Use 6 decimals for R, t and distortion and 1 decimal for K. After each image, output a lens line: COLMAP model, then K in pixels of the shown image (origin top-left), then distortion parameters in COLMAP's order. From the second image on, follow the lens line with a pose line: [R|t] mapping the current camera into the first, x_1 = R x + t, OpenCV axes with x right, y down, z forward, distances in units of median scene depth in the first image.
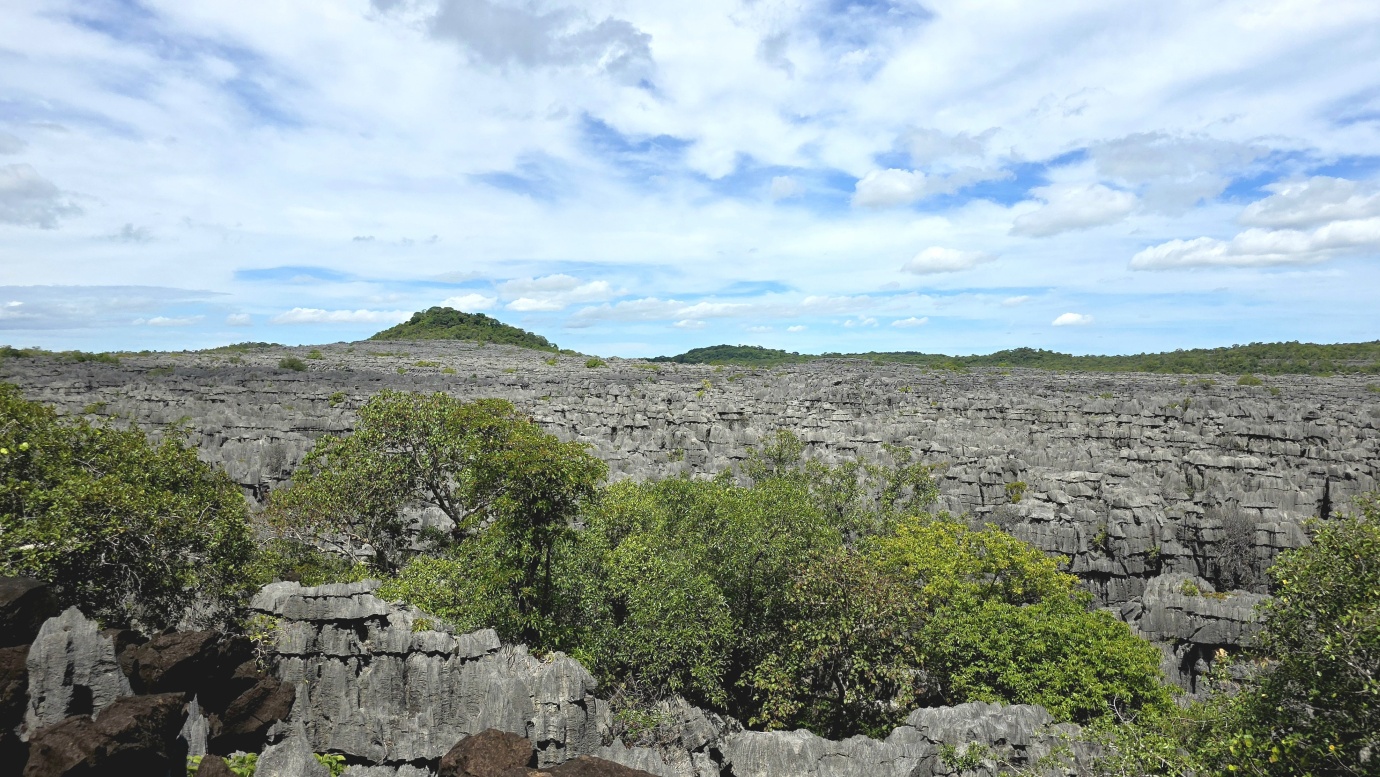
lens RADIAL K [[952.9, 0, 690.5], [0, 952.9, 384.9], [0, 0, 1]] dist [0.009679, 0.001870]
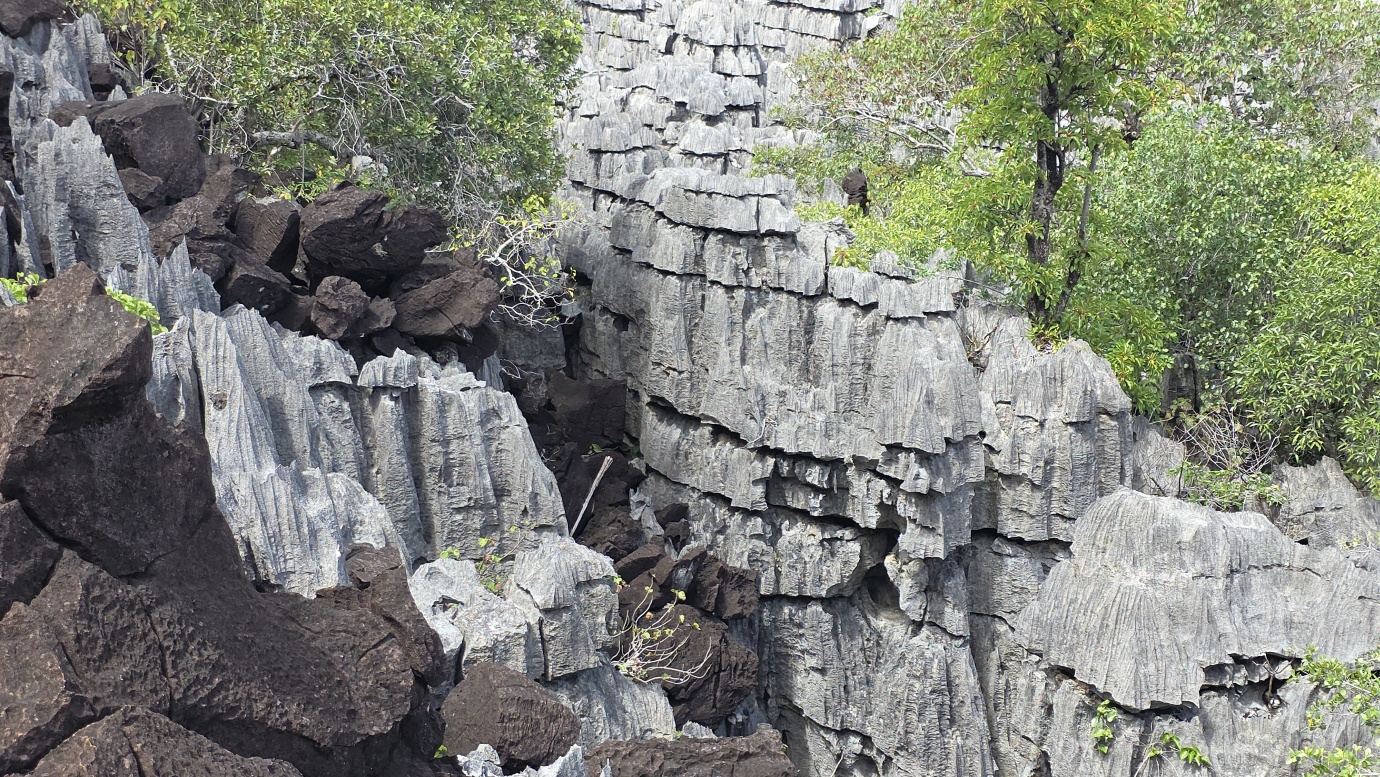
lens RADIAL K [[1822.3, 0, 690.1], [0, 1822.3, 388.7], [0, 0, 1]] dist [0.001409, 0.000000]
pose [[0.774907, 0.175087, -0.607342, 0.386211], [-0.000742, 0.961120, 0.276130, 0.006763], [0.632075, -0.213525, 0.744908, 0.035695]]
